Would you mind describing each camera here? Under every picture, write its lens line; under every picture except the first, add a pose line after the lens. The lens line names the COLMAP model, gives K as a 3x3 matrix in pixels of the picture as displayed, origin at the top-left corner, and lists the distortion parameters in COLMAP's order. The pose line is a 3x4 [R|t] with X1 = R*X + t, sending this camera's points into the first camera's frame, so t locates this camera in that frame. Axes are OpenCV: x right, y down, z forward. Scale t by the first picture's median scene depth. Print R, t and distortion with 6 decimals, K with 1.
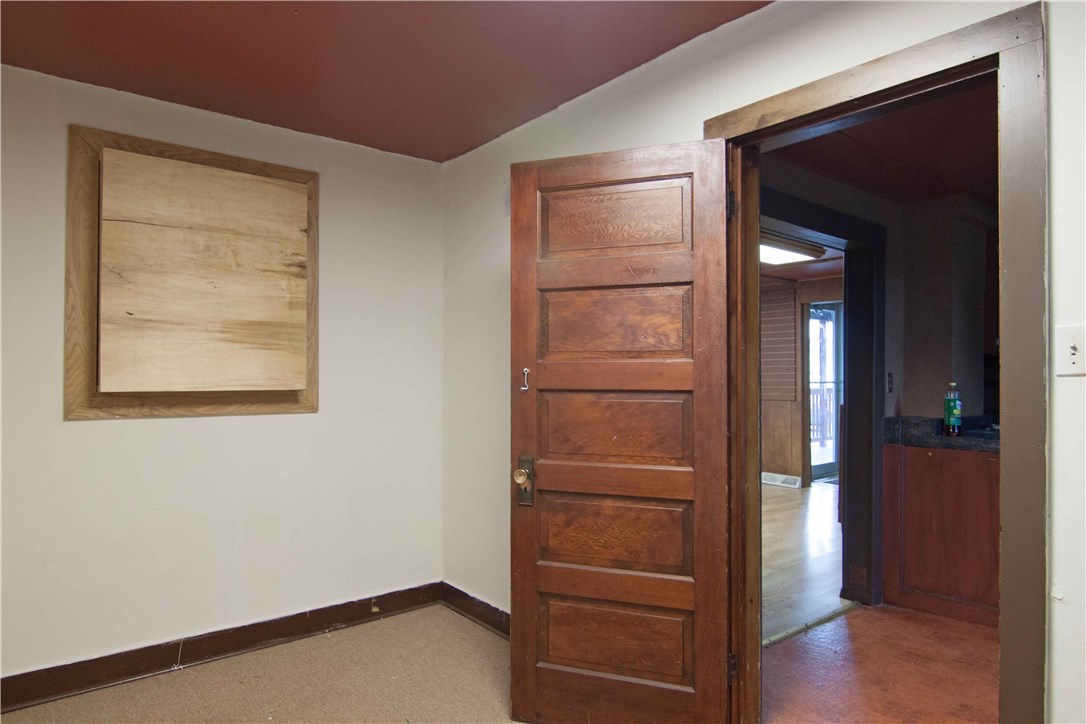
lens RADIAL K [[659.0, 0, 543.0], [0, 659.0, 362.0], [0, 0, 1]] dist [-0.001071, -0.000187]
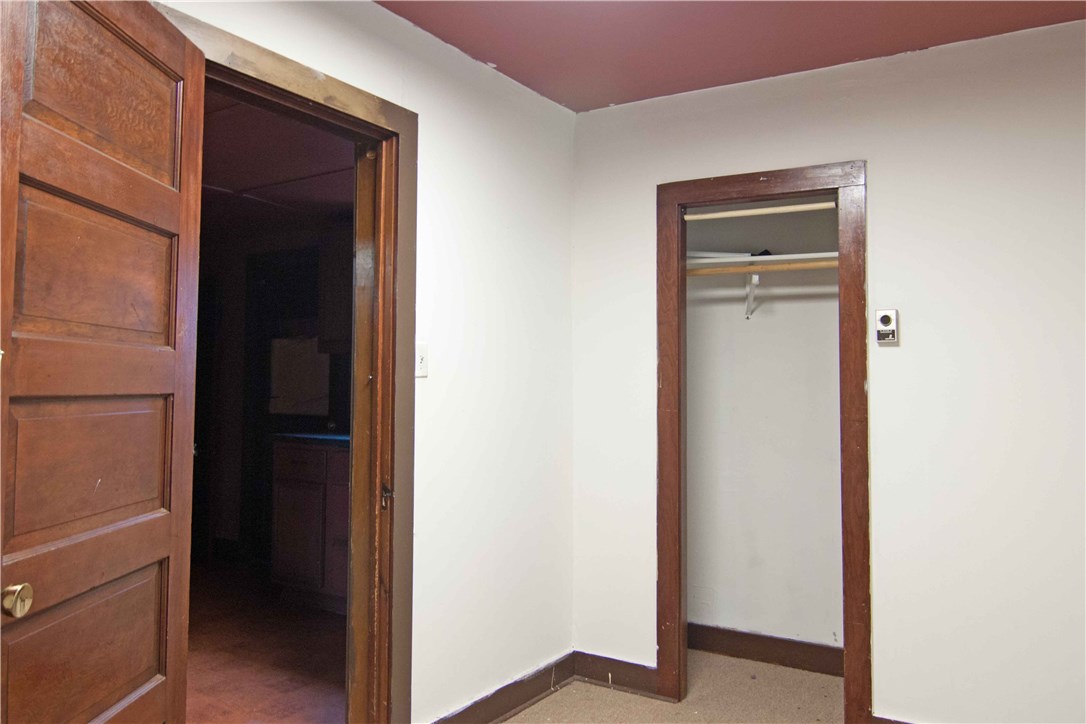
lens RADIAL K [[756.1, 0, 543.0], [0, 756.1, 362.0], [0, 0, 1]] dist [0.002008, 0.000093]
pose [[-0.276744, 0.028162, 0.960531, -0.707781], [-0.022629, 0.999102, -0.035813, 0.033025], [-0.960677, -0.031647, -0.275858, 0.943263]]
